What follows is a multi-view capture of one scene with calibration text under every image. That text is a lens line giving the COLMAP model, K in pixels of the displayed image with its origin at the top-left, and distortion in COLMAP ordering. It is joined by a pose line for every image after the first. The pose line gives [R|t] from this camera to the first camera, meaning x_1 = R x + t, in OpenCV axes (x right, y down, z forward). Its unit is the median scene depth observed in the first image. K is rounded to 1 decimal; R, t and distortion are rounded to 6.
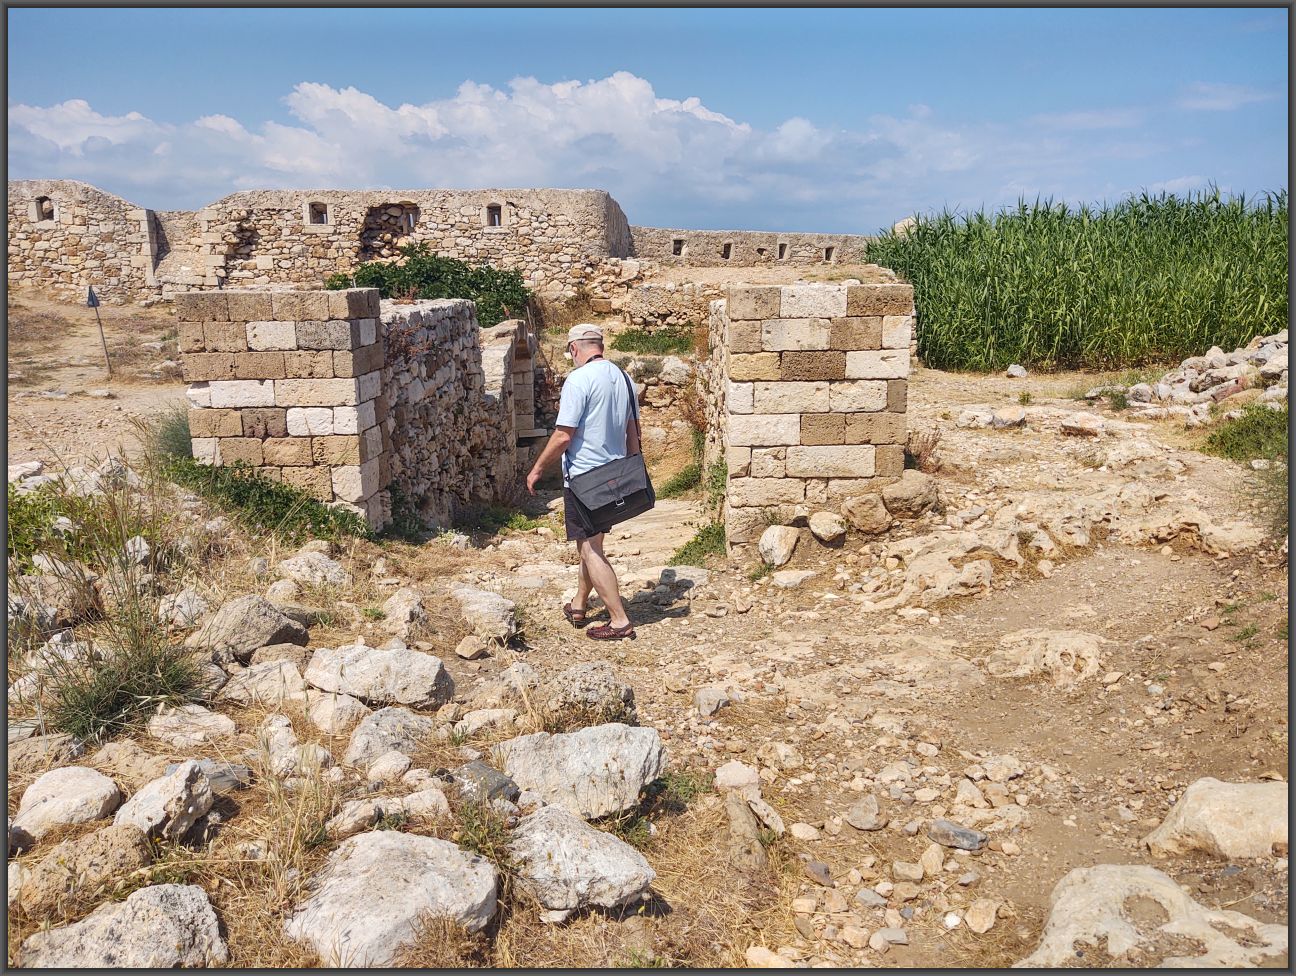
lens RADIAL K [[869.7, 0, 647.5], [0, 869.7, 490.3], [0, 0, 1]] dist [0.000588, -0.001907]
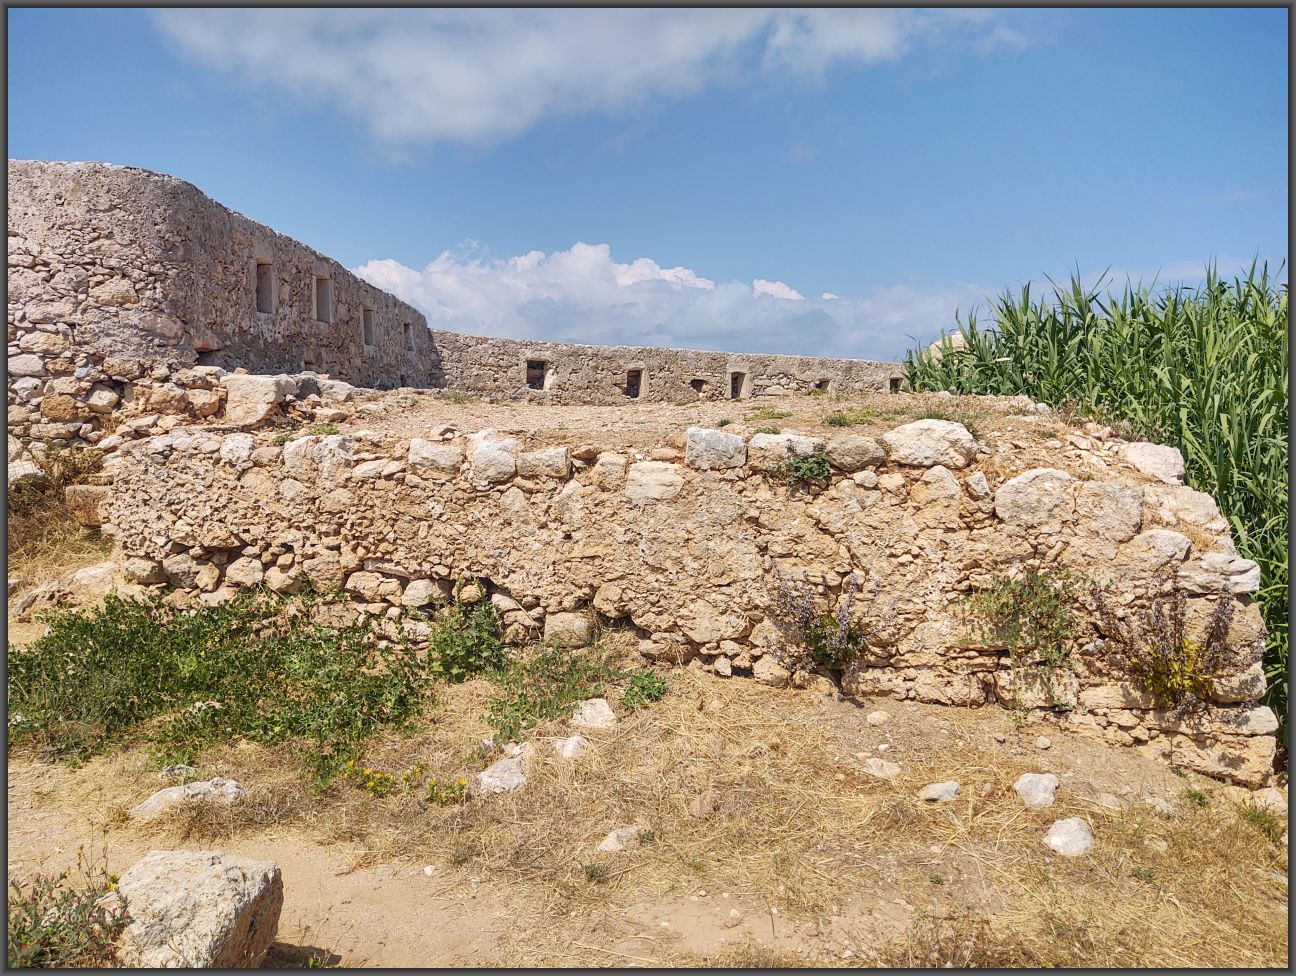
lens RADIAL K [[869.7, 0, 647.6], [0, 869.7, 486.6], [0, 0, 1]] dist [0.000588, -0.001907]
pose [[0.999979, 0.001845, 0.006221, 0.137825], [-0.000681, 0.983269, -0.182161, -0.159802], [-0.006453, 0.182153, 0.983249, 0.678178]]
